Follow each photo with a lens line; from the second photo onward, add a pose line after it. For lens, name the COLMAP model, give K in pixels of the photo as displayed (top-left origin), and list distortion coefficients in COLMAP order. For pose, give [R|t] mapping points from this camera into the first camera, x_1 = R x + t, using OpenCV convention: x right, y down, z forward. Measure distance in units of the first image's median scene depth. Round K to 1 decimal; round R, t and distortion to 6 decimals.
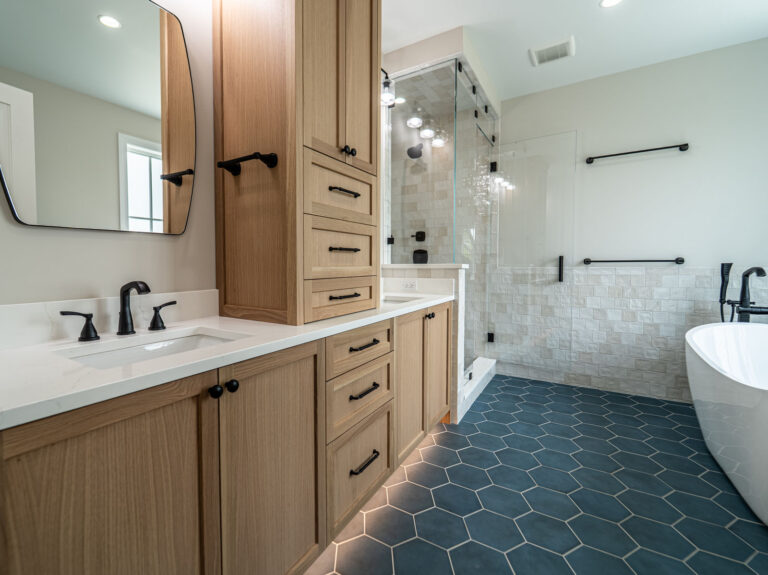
lens RADIAL K [[354.3, 0, 343.7], [0, 354.3, 279.3], [0, 0, 1]] dist [0.000092, -0.000159]
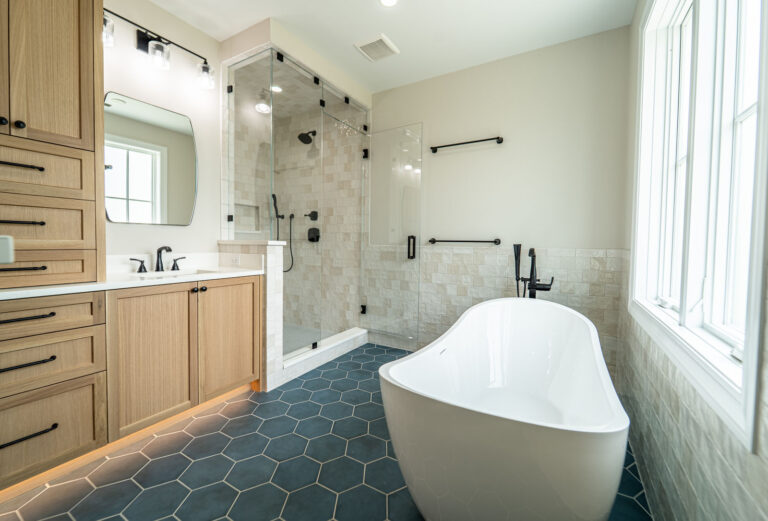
lens RADIAL K [[313.5, 0, 382.3], [0, 313.5, 252.8], [0, 0, 1]] dist [0.000471, -0.002823]
pose [[0.998247, 0.015316, 0.057176, 0.520342], [-0.014841, 0.999852, -0.008715, -0.003354], [-0.057301, 0.007851, 0.998326, 0.036629]]
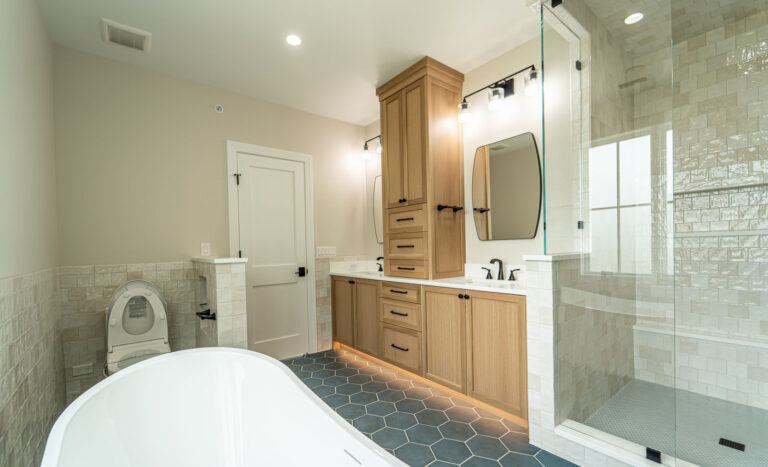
lens RADIAL K [[332.7, 0, 384.2], [0, 332.7, 251.2], [0, 0, 1]] dist [-0.000115, 0.000032]
pose [[-0.298432, 0.025173, -0.954099, 1.017310], [-0.016509, 0.999366, 0.031531, -0.061002], [0.954288, 0.025161, -0.297827, 0.772608]]
